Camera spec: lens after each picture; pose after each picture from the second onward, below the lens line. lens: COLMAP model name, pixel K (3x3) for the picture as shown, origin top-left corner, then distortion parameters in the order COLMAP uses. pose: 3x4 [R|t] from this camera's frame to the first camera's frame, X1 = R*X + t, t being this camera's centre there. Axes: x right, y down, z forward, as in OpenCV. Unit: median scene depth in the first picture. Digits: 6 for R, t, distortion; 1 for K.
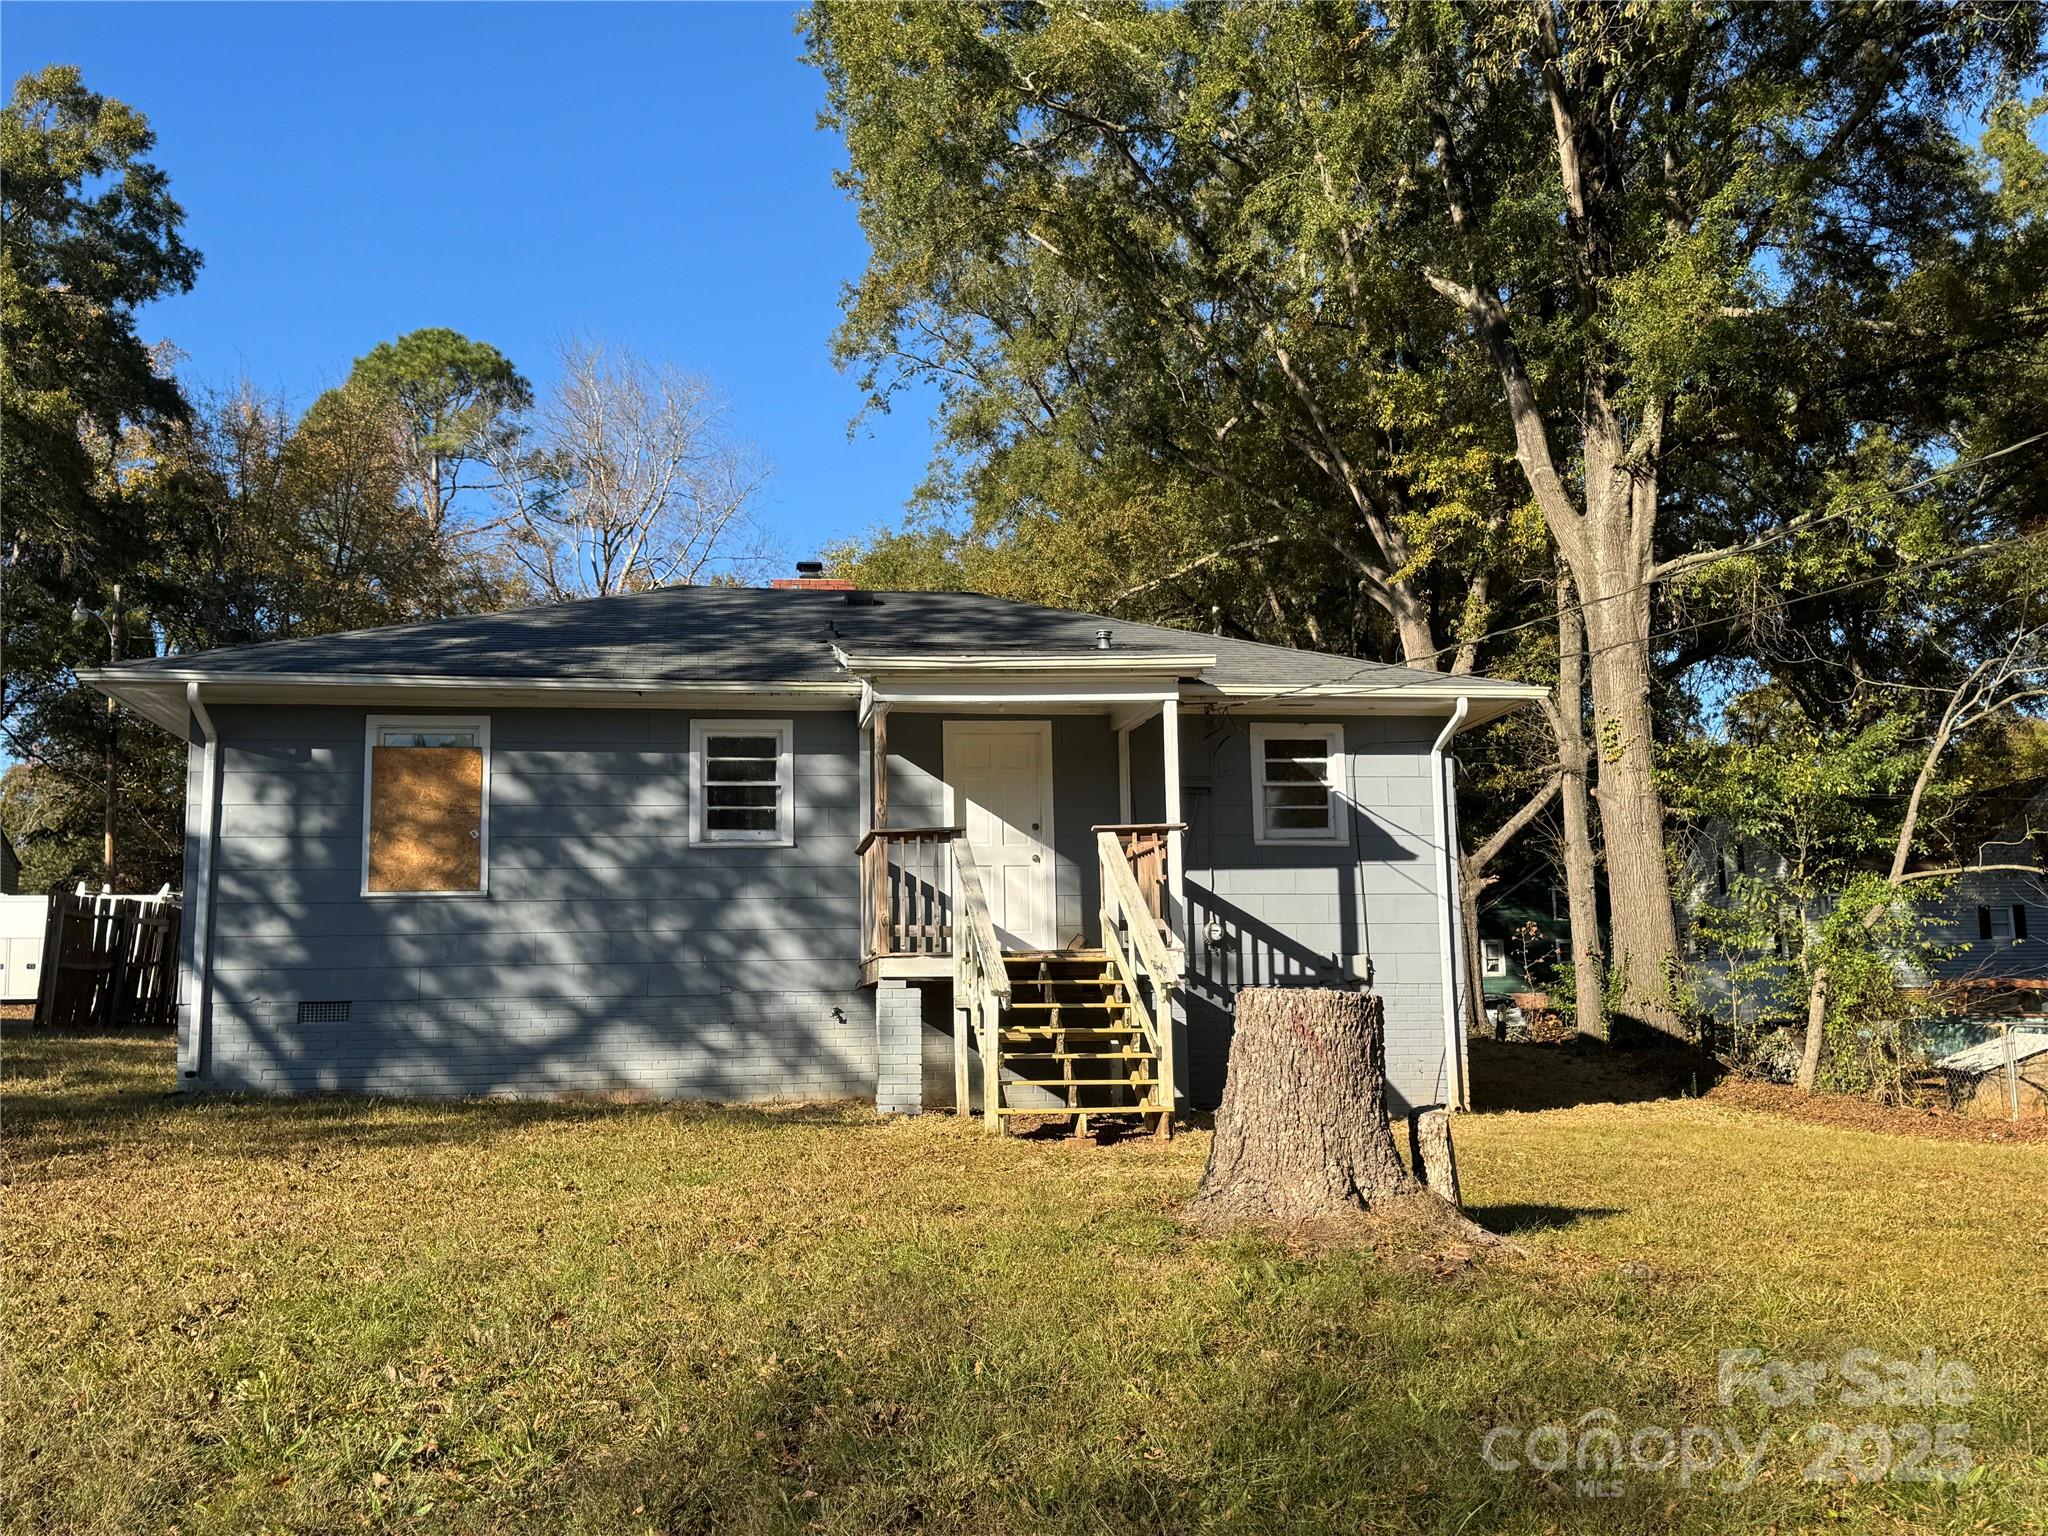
lens RADIAL K [[1877.2, 0, 1019.9], [0, 1877.2, 778.8], [0, 0, 1]] dist [0.090225, 0.000000]
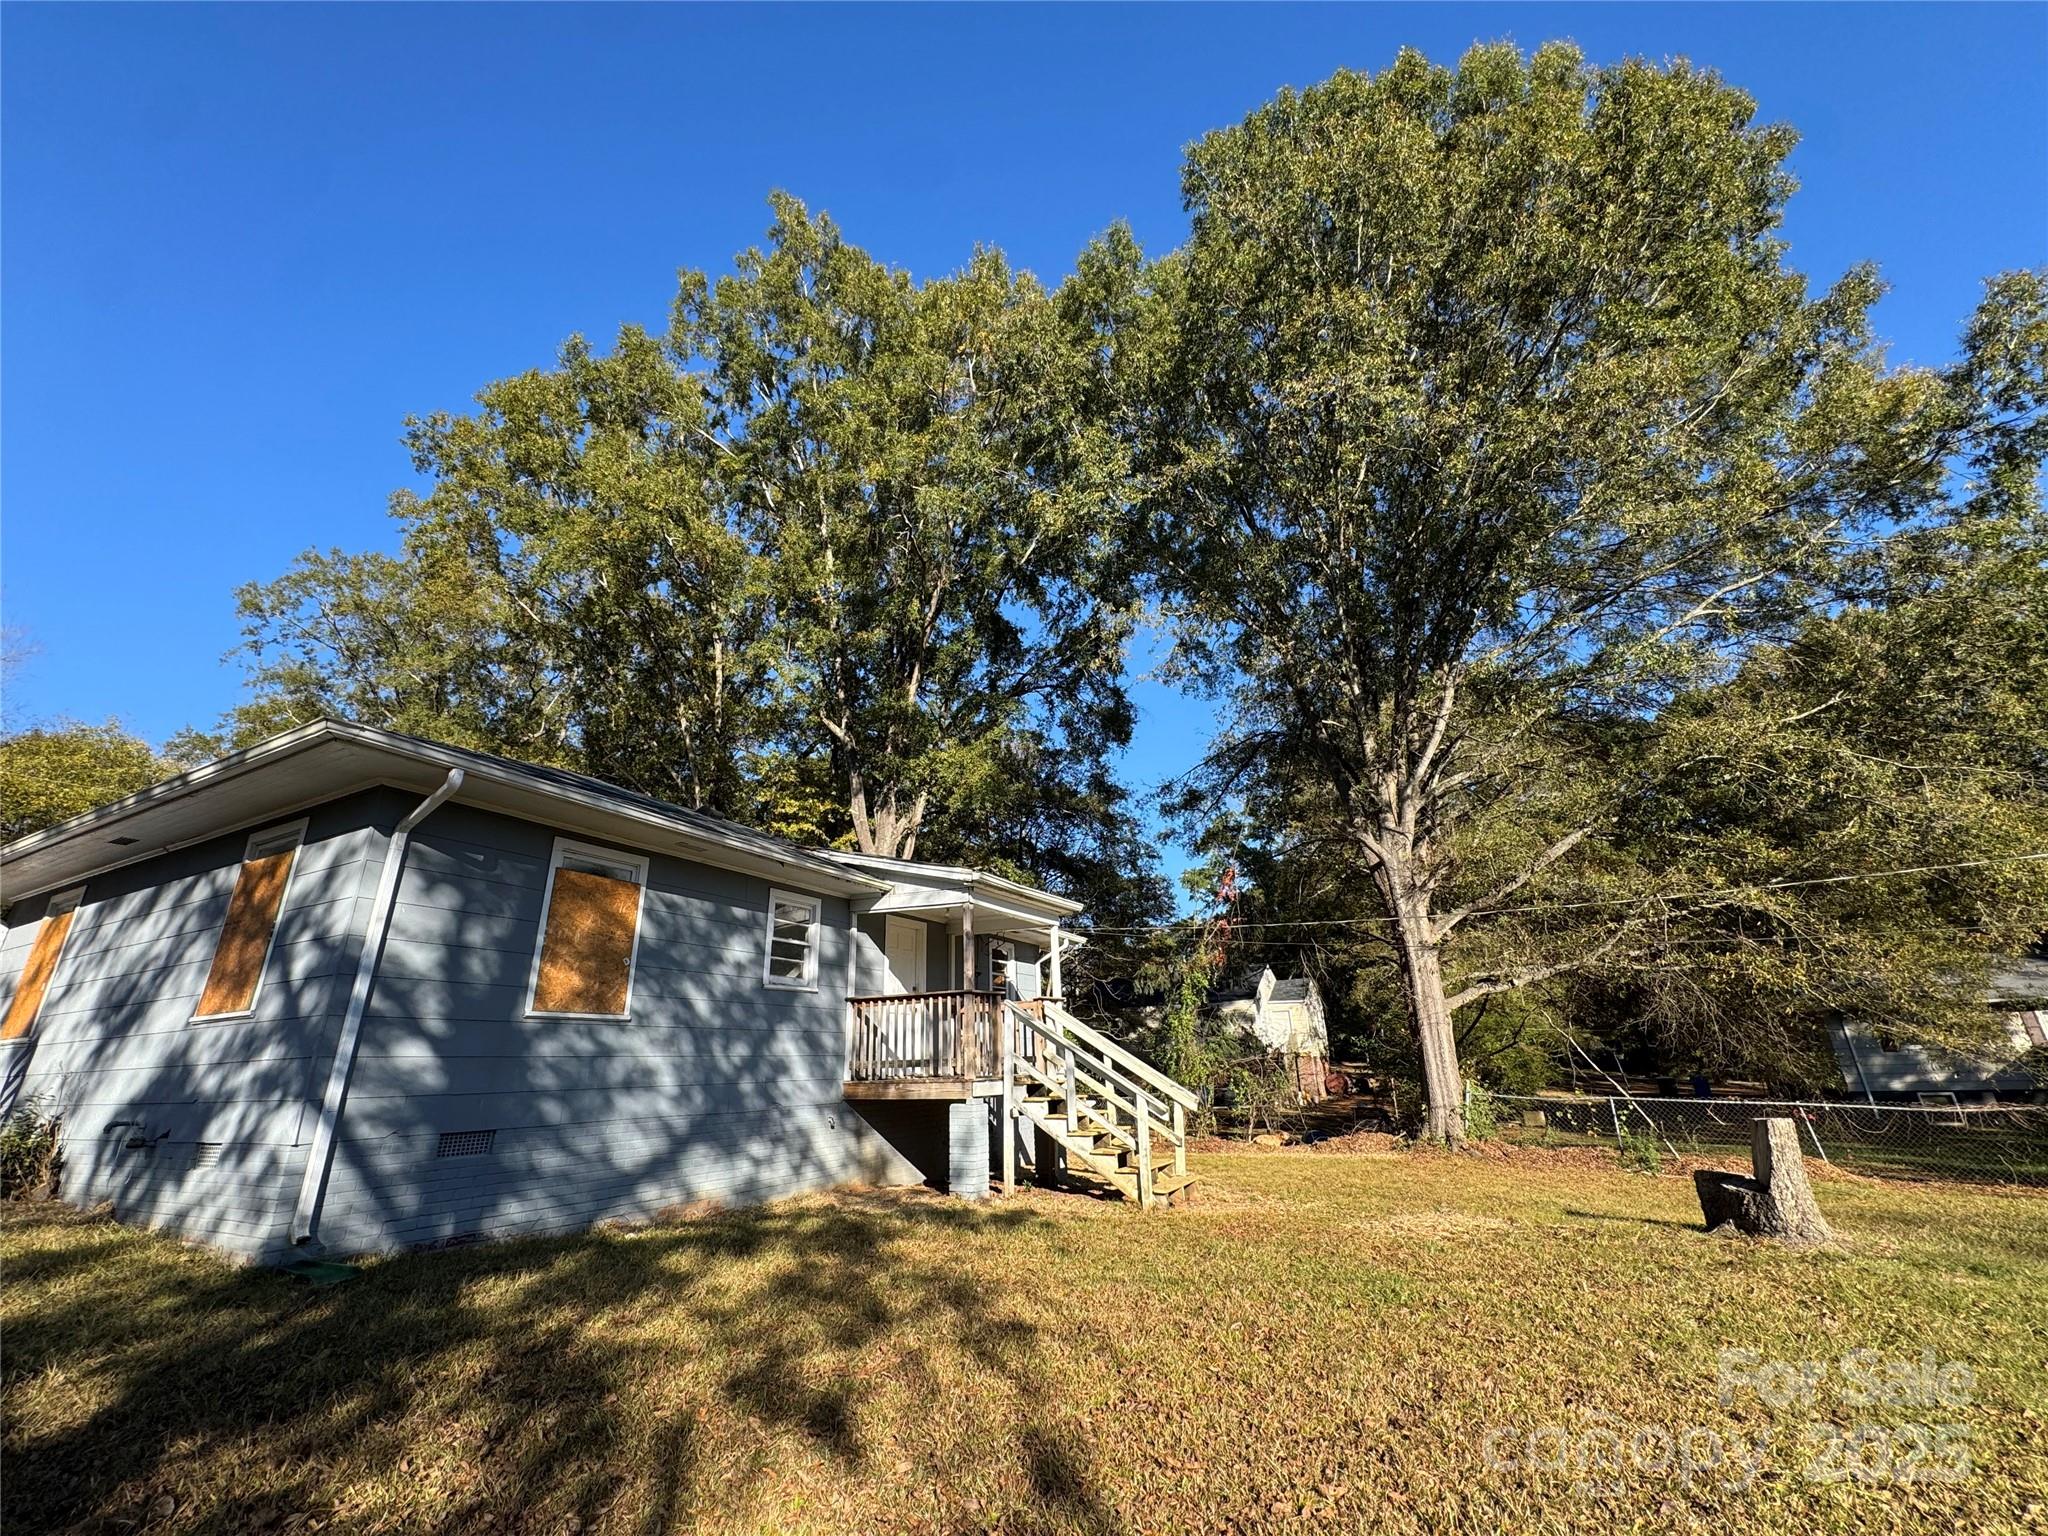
lens RADIAL K [[817.7, 0, 1032.7], [0, 817.7, 765.1], [0, 0, 1]] dist [-0.004363, 0.000573]
pose [[0.600436, 0.276478, 0.750358, -0.497536], [-0.086980, 0.955344, -0.282406, 0.030785], [-0.794929, 0.104300, 0.597670, 0.489881]]
